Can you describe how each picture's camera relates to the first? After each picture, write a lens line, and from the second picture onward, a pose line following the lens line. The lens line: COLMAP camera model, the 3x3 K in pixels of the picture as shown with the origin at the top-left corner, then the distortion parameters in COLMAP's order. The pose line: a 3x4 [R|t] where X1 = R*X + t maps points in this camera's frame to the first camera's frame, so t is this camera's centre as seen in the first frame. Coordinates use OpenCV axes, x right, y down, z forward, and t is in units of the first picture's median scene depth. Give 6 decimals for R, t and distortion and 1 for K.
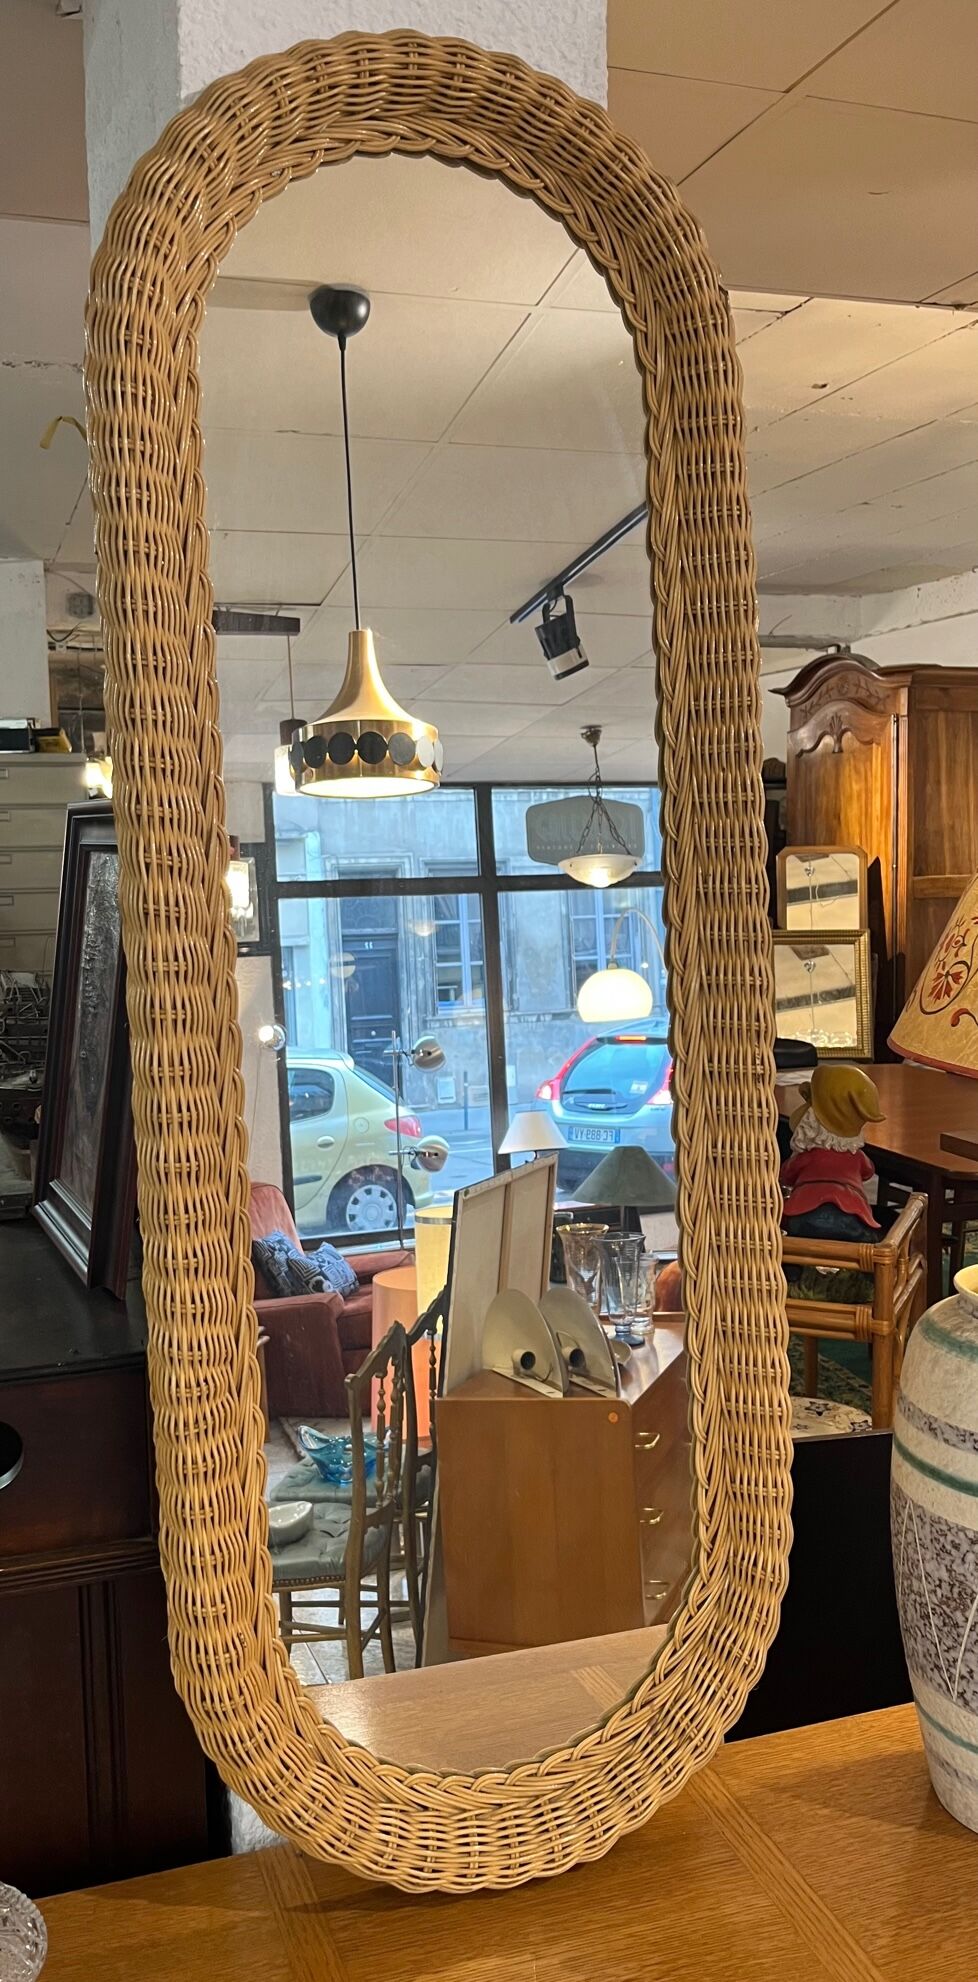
lens RADIAL K [[1503.9, 0, 440.0], [0, 1503.9, 991.3], [0, 0, 1]] dist [0.029670, -0.054722]
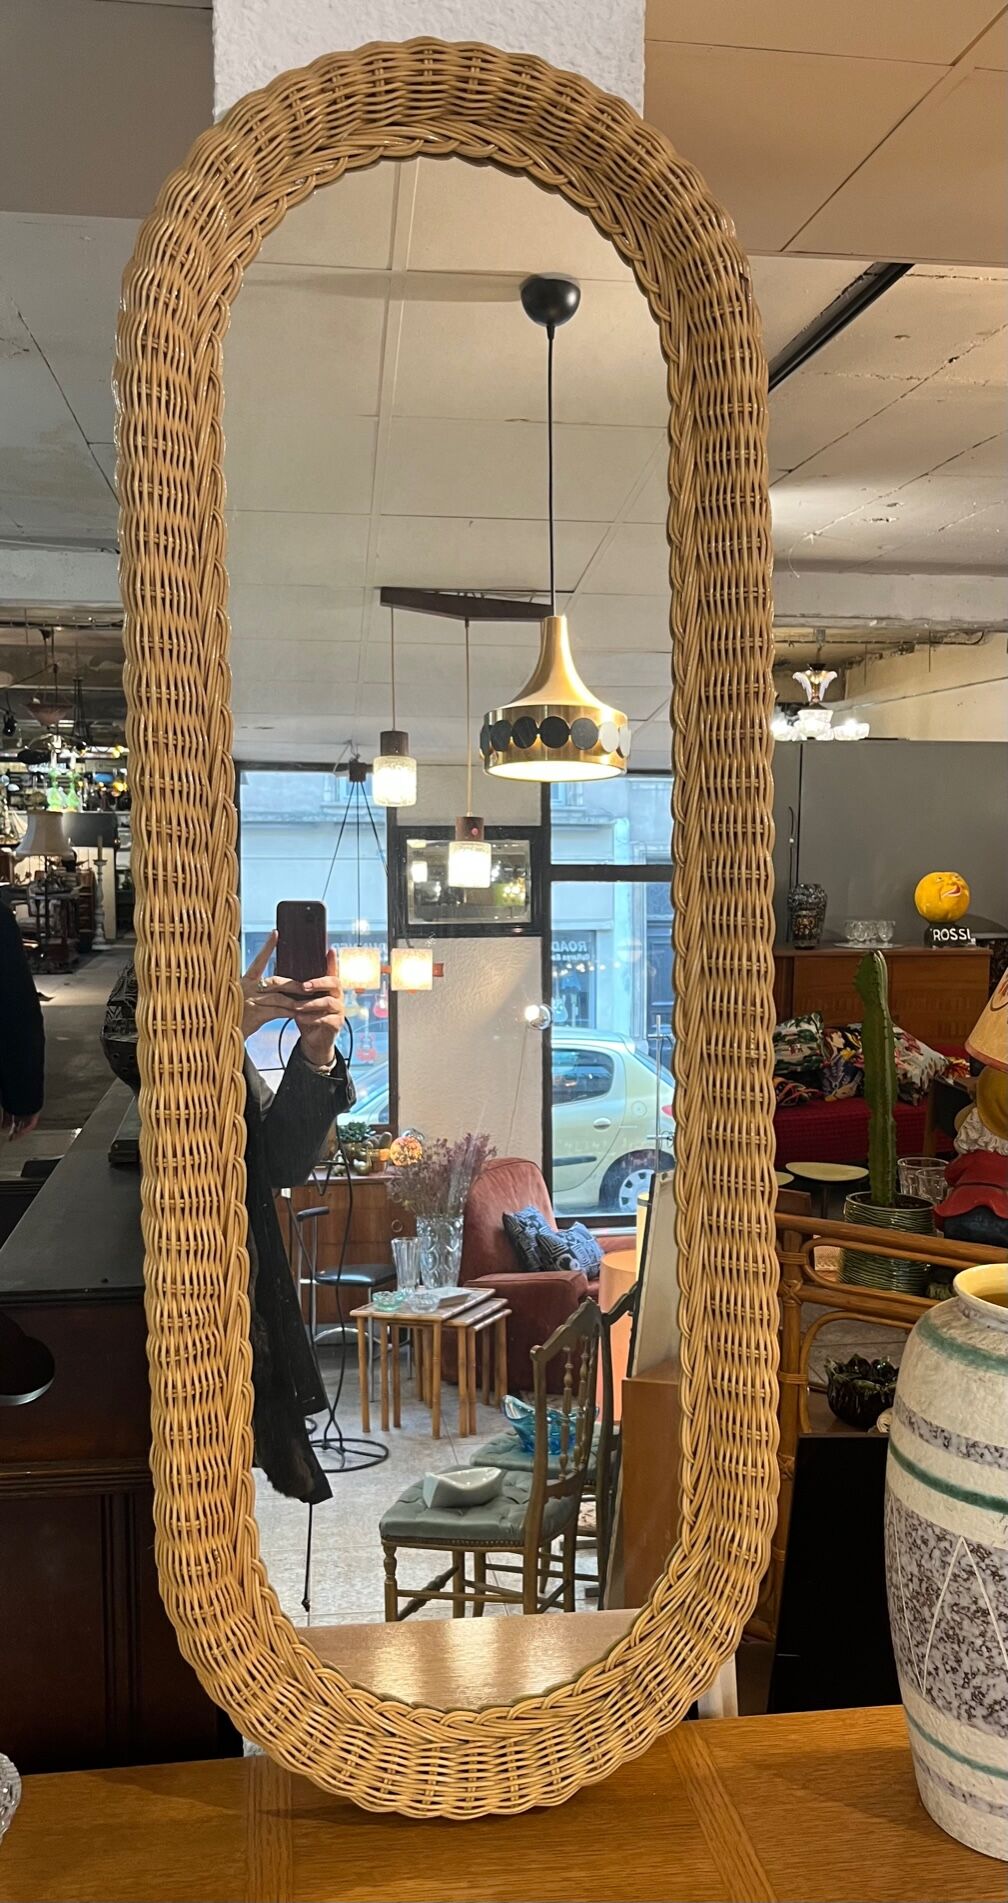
lens RADIAL K [[1497.7, 0, 505.5], [0, 1497.7, 999.2], [0, 0, 1]] dist [0.032270, -0.062430]
pose [[0.985606, 0.045933, -0.162702, 0.213186], [-0.043527, 0.998884, 0.018324, 0.004095], [0.163362, -0.010978, 0.986505, -0.019416]]
